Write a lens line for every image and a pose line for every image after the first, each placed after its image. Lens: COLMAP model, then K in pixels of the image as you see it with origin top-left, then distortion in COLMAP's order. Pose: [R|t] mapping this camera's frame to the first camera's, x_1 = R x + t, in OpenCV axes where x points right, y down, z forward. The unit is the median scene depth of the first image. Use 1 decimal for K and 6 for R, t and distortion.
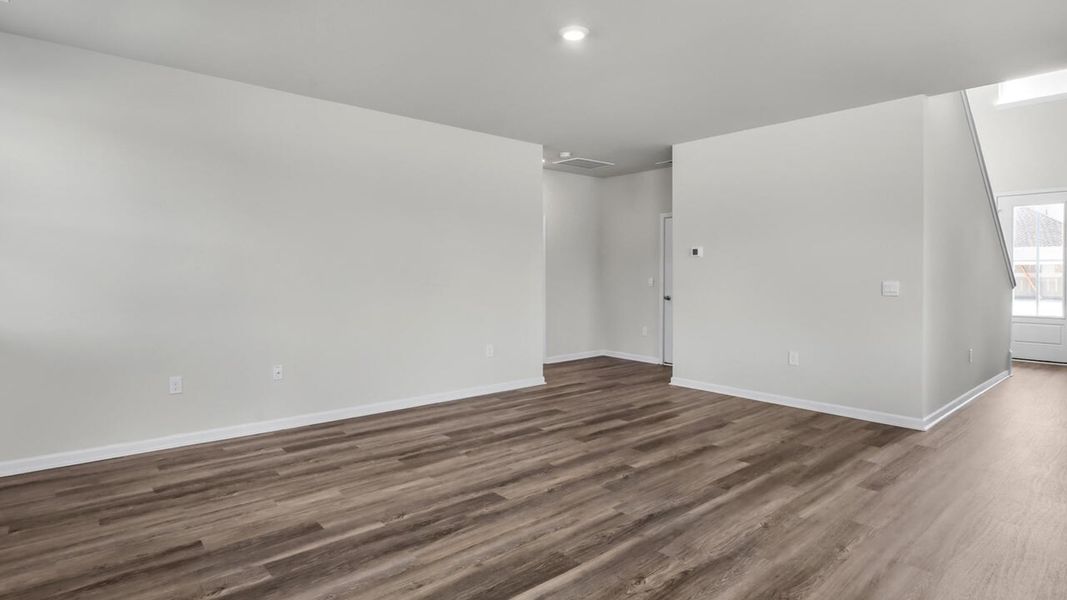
lens RADIAL K [[549.6, 0, 534.9], [0, 549.6, 294.8], [0, 0, 1]] dist [-0.019456, 0.000181]
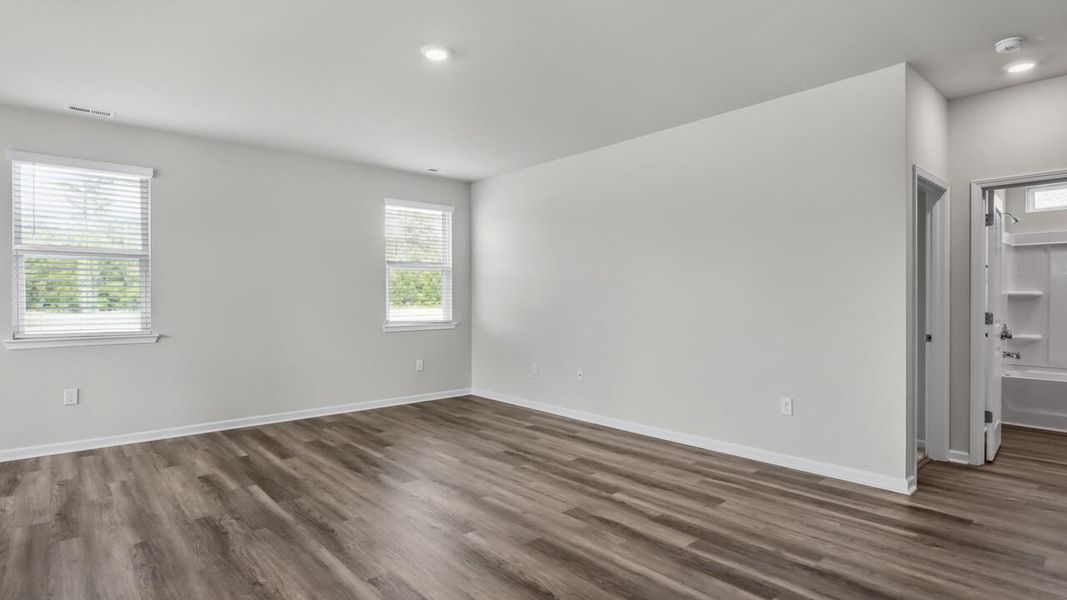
lens RADIAL K [[549.6, 0, 534.9], [0, 549.6, 294.8], [0, 0, 1]] dist [-0.019456, 0.000181]
pose [[0.014233, -0.005002, -0.999886, 1.129459], [-0.038591, 0.999240, -0.005548, -0.041675], [0.999154, 0.038666, 0.014030, 1.229548]]
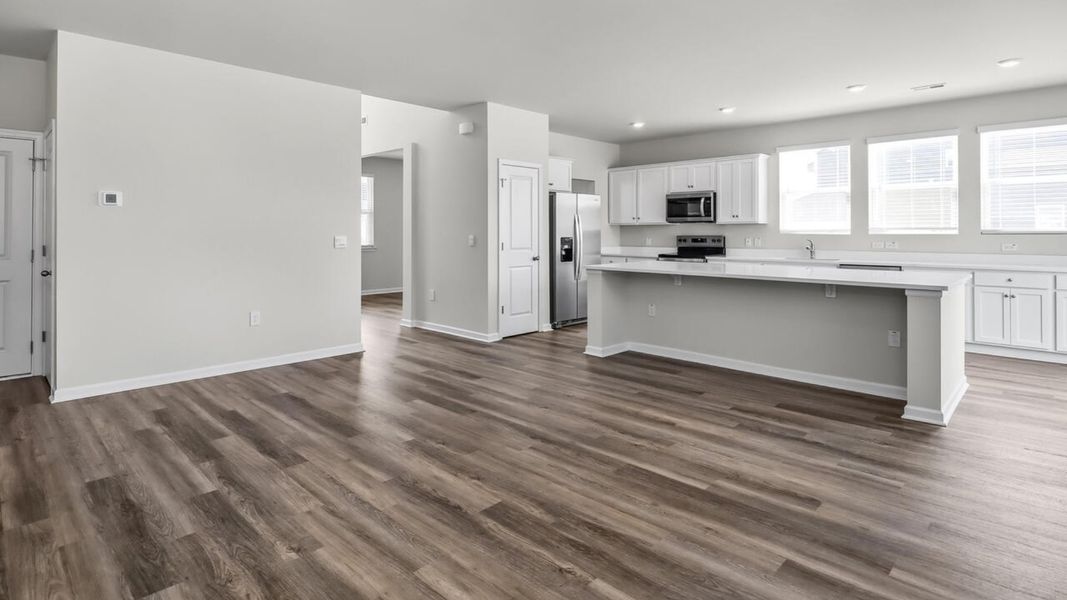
lens RADIAL K [[549.6, 0, 534.9], [0, 549.6, 294.8], [0, 0, 1]] dist [-0.019456, 0.000181]
pose [[-0.092671, -0.110774, 0.989516, -0.815484], [0.040123, 0.992570, 0.114873, -0.025099], [-0.994888, 0.050348, -0.087538, 0.987567]]
